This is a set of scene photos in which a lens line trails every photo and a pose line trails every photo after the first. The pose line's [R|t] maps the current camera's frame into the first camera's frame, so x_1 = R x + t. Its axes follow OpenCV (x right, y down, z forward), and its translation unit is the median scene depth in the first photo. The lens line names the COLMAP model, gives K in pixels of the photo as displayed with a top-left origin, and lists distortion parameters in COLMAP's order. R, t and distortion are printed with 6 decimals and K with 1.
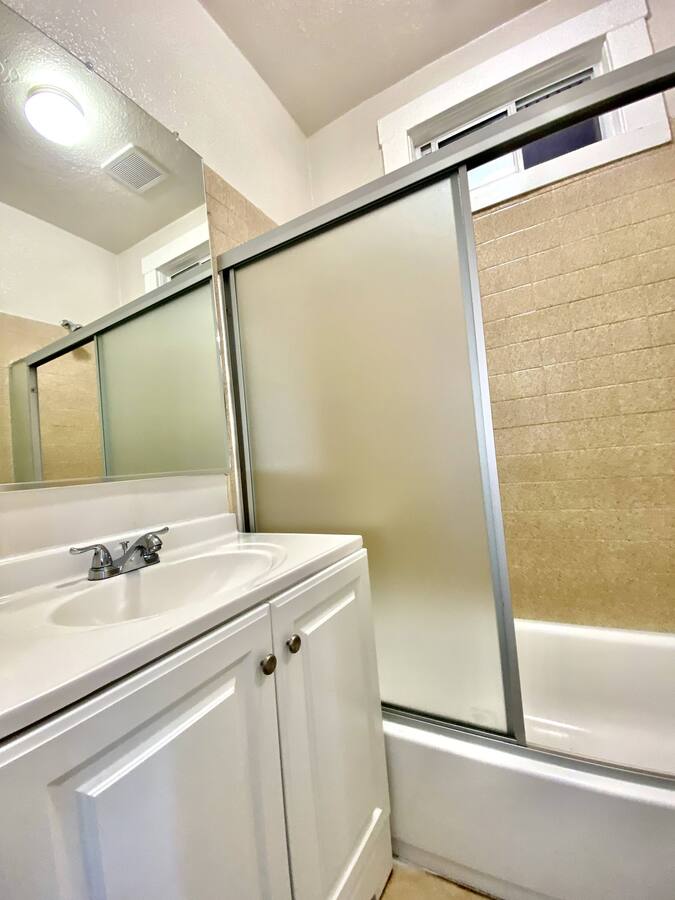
lens RADIAL K [[362.6, 0, 335.8], [0, 362.6, 452.3], [0, 0, 1]] dist [0.039815, -0.034345]
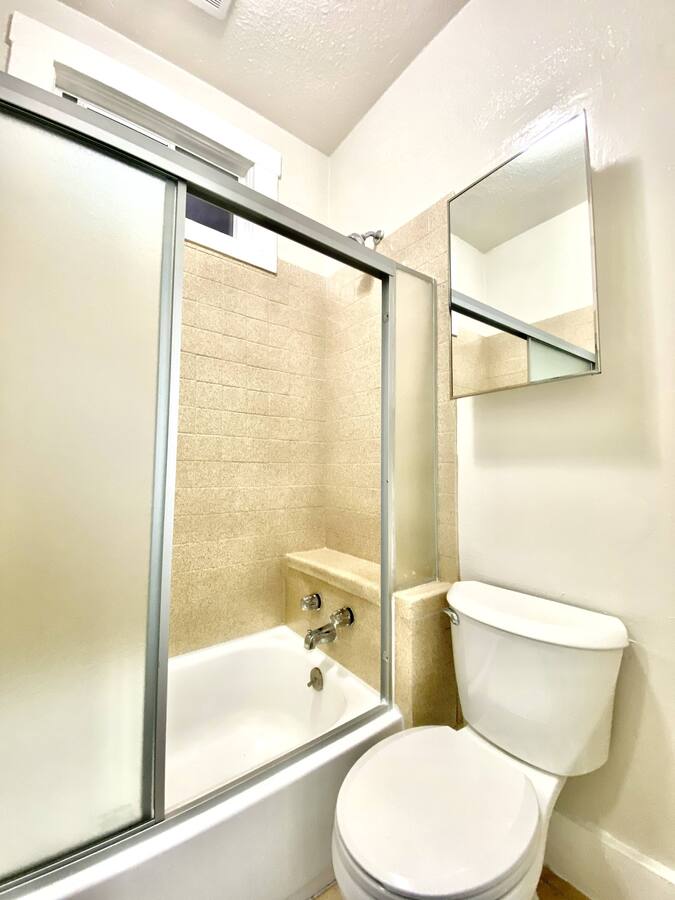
lens RADIAL K [[368.0, 0, 337.5], [0, 368.0, 450.0], [0, 0, 1]] dist [0.020966, -0.020841]
pose [[0.372005, 0.140940, 0.917468, -0.196583], [-0.070386, 0.989843, -0.123518, -0.015285], [-0.925558, -0.018628, 0.378147, 0.189083]]
